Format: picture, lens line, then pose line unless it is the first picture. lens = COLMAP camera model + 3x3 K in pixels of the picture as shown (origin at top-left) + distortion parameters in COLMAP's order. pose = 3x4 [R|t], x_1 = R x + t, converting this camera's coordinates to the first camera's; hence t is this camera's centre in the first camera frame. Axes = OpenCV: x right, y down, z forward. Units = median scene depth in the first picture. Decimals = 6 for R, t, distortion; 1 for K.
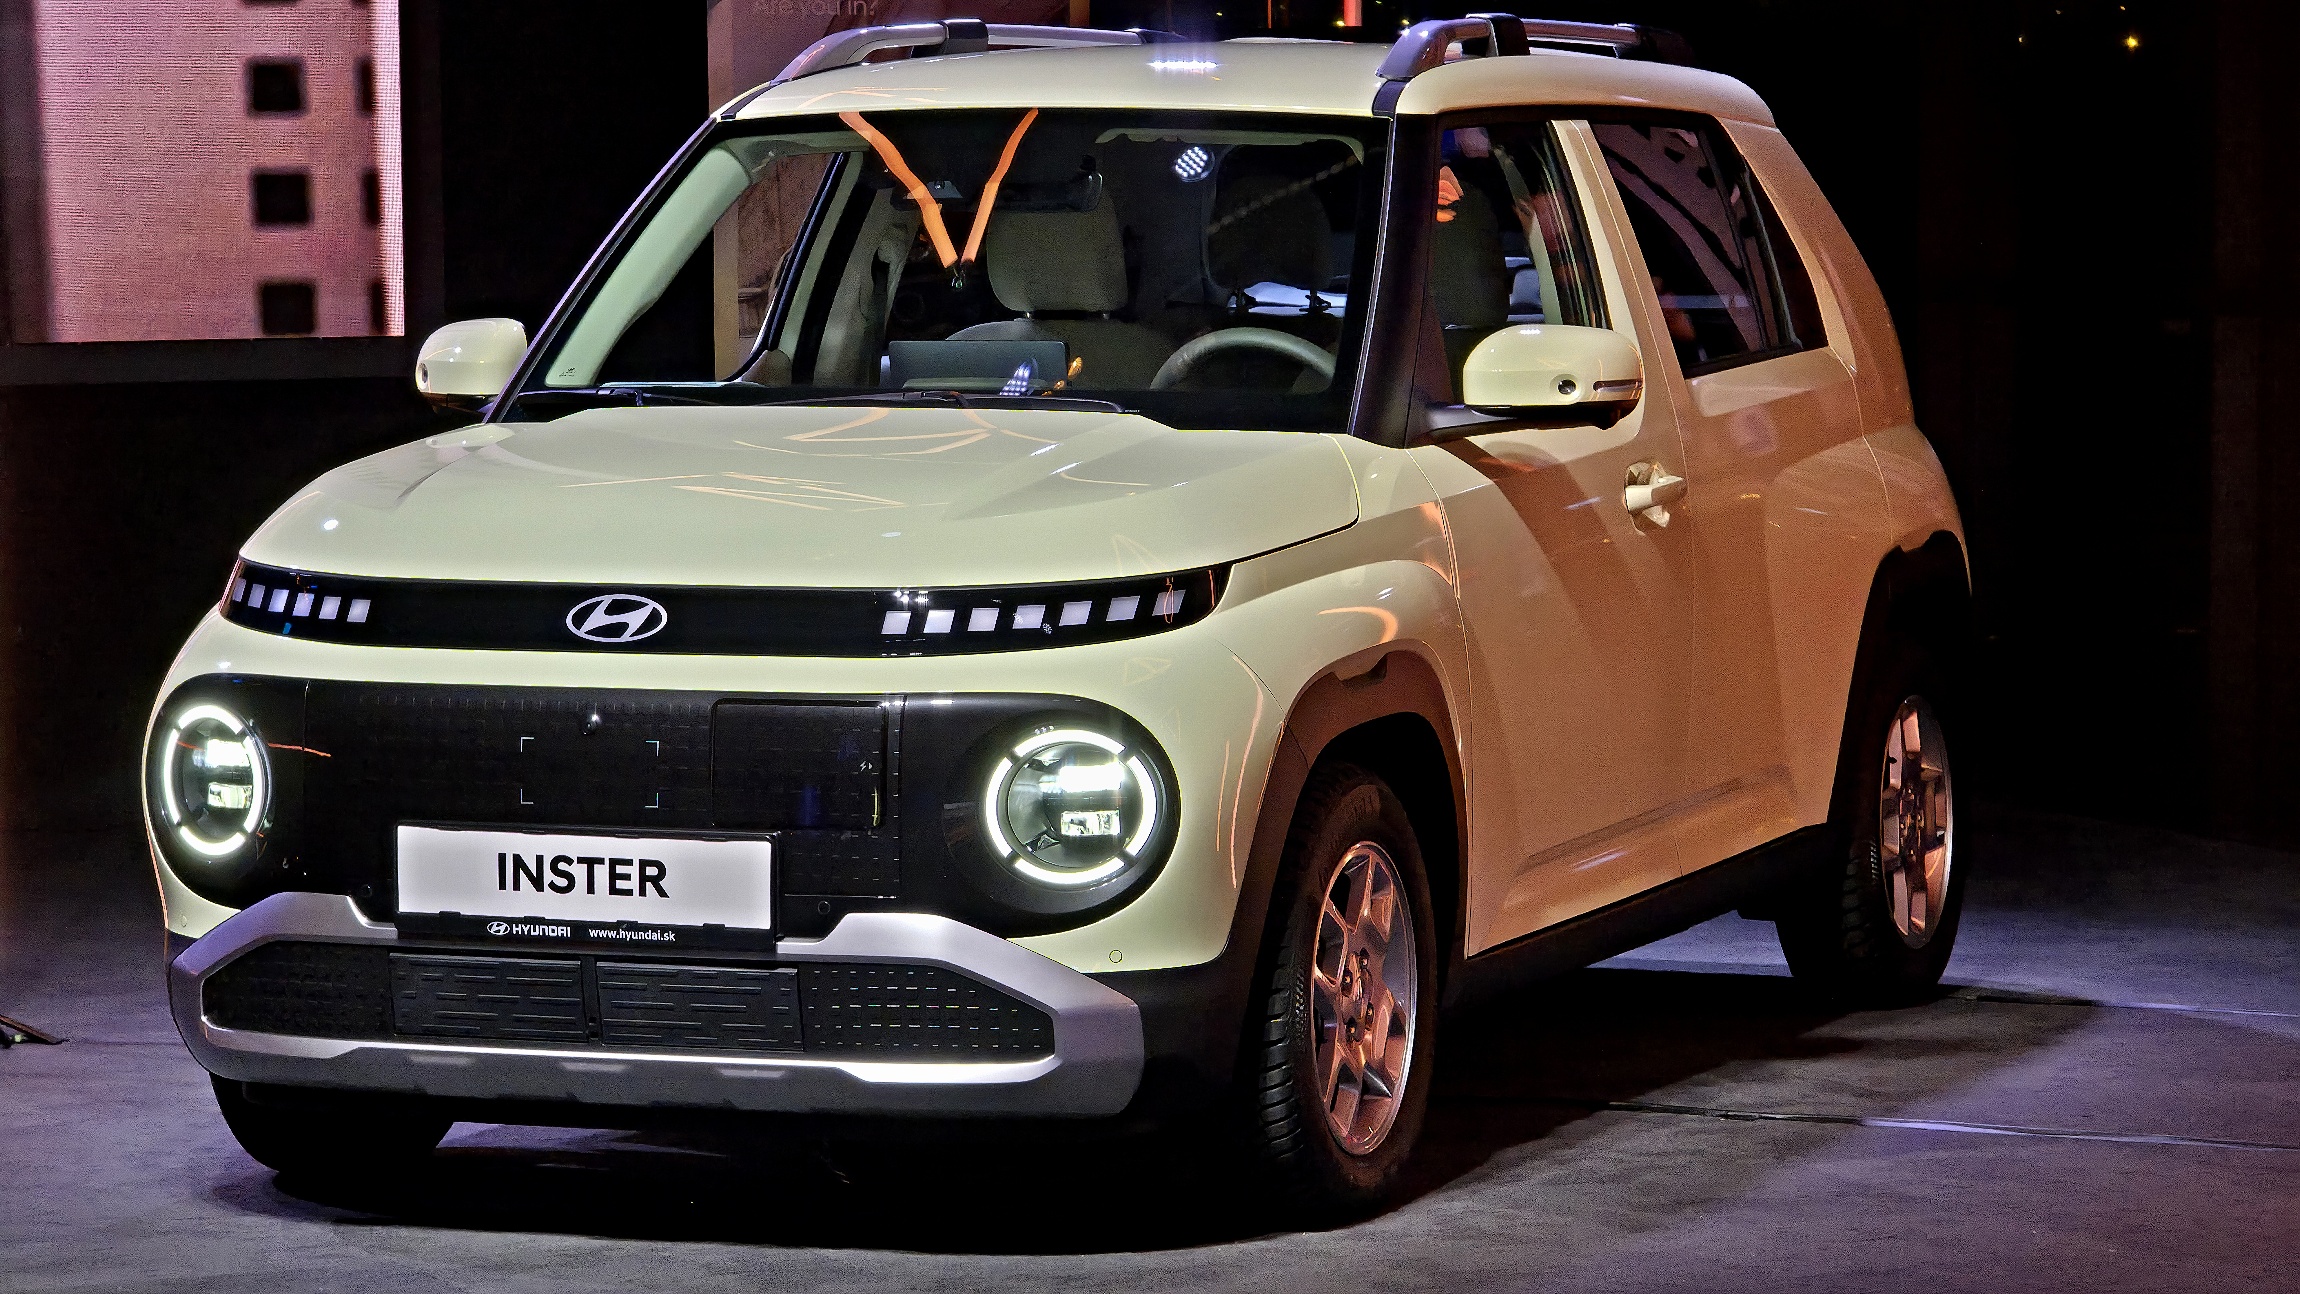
lens RADIAL K [[7742.8, 0, 1150.0], [0, 7742.8, 647.0], [0, 0, 1]] dist [-0.193359, -1.367000]
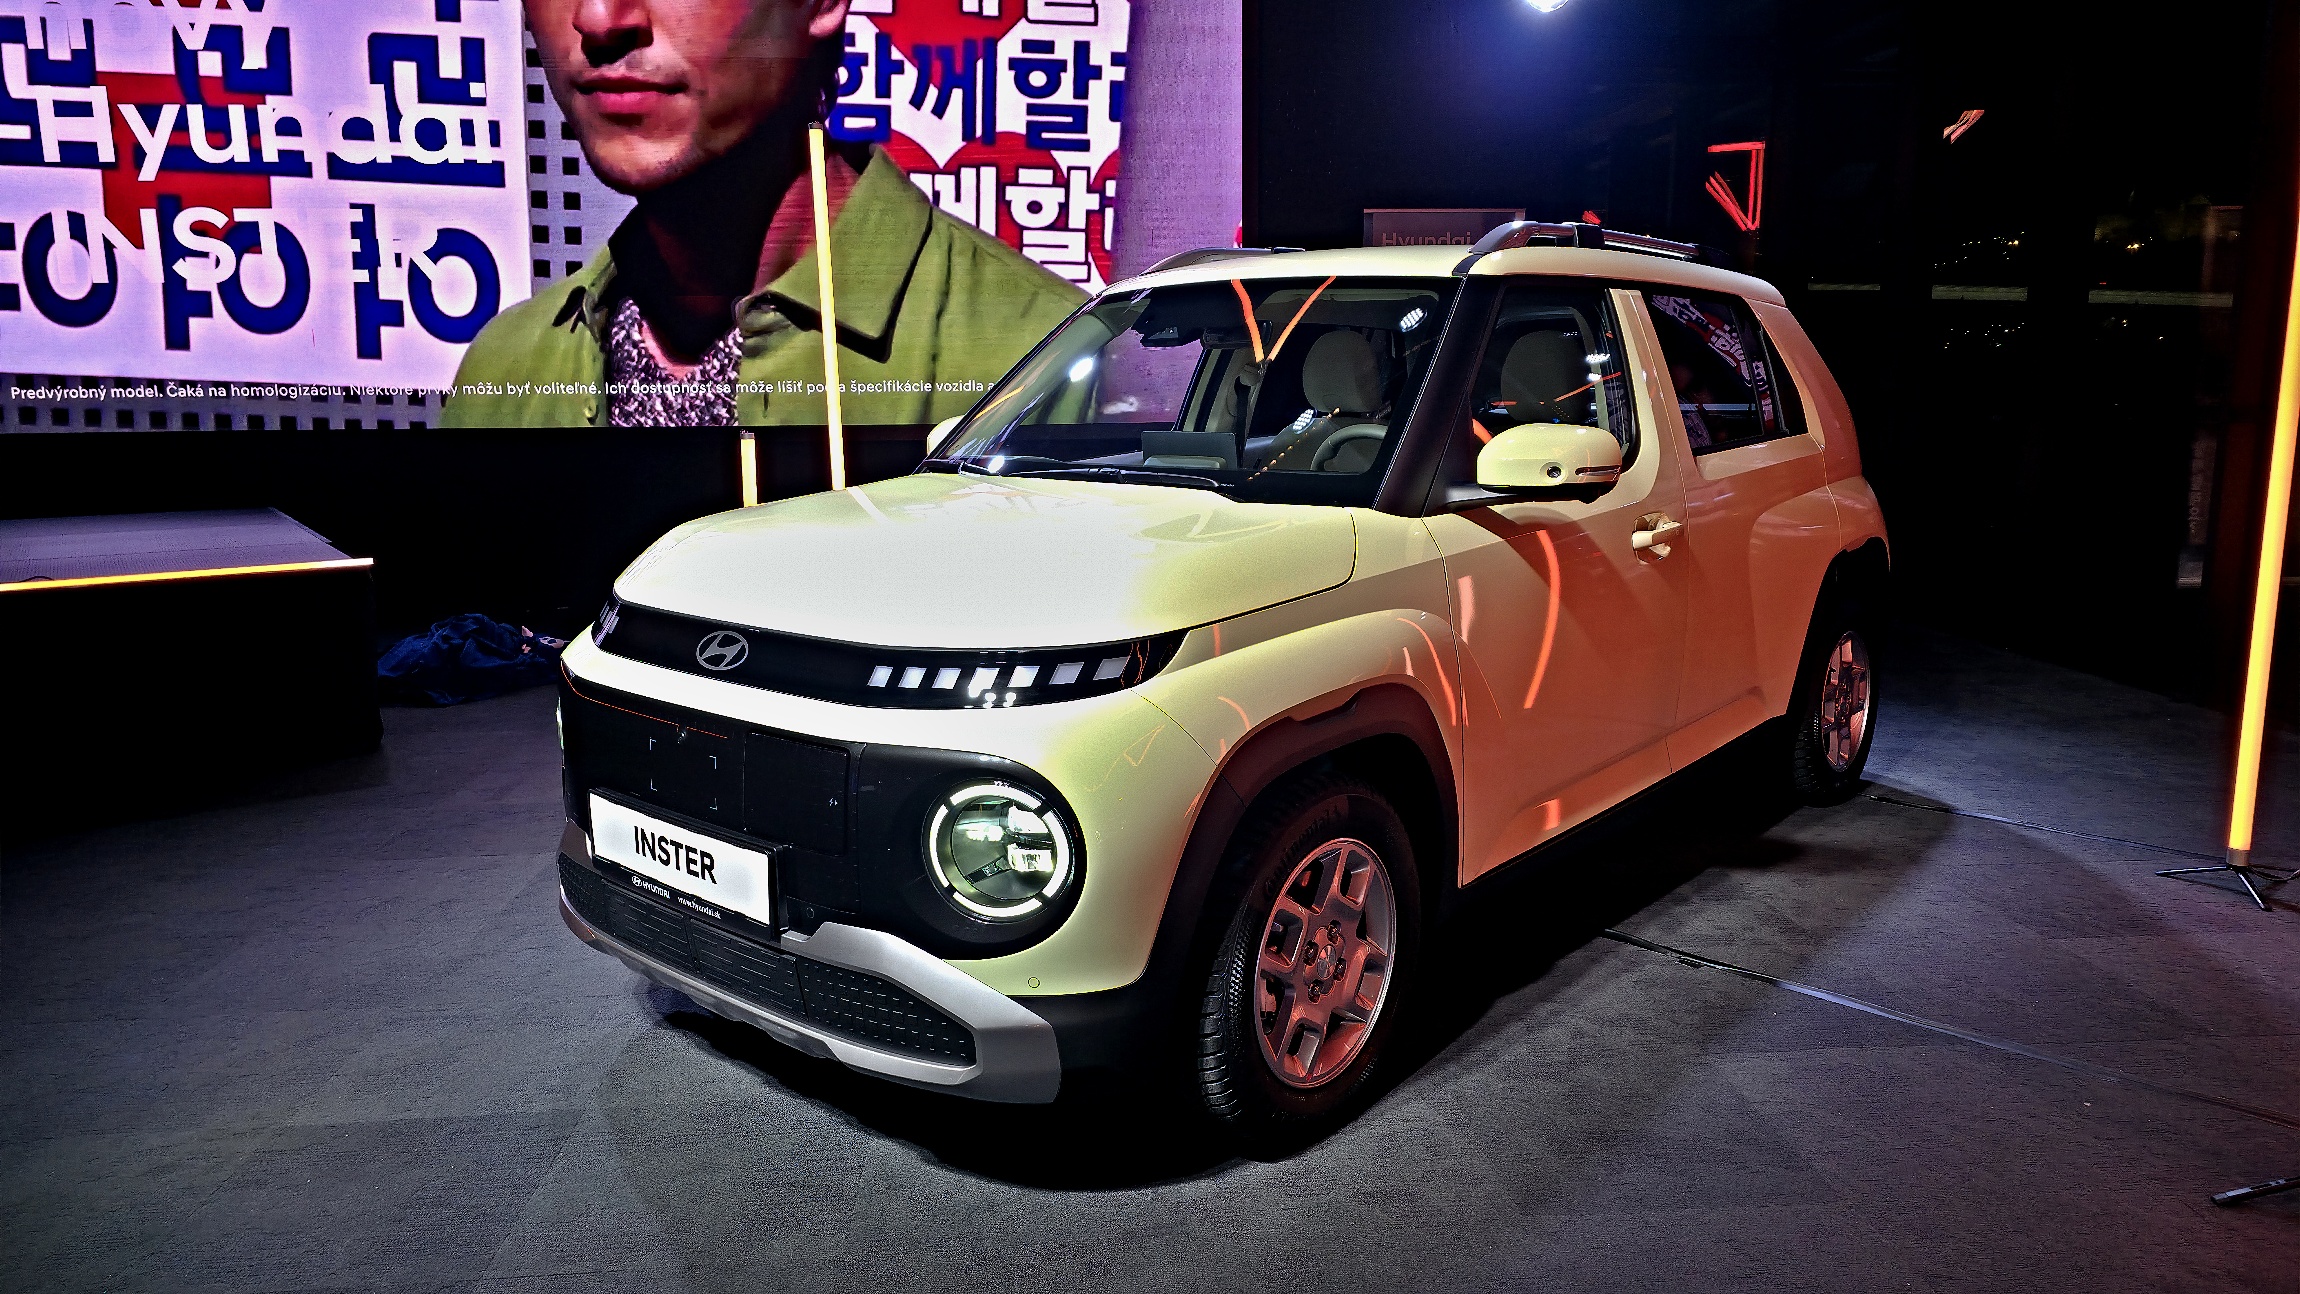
lens RADIAL K [[1563.8, 0, 1150.0], [0, 1563.8, 647.0], [0, 0, 1]] dist [0.070120, 0.000644]
pose [[0.946007, 0.054200, -0.319583, 0.077833], [-0.020421, 0.993928, 0.108118, -0.032375], [0.323503, -0.095755, 0.941370, 0.742324]]
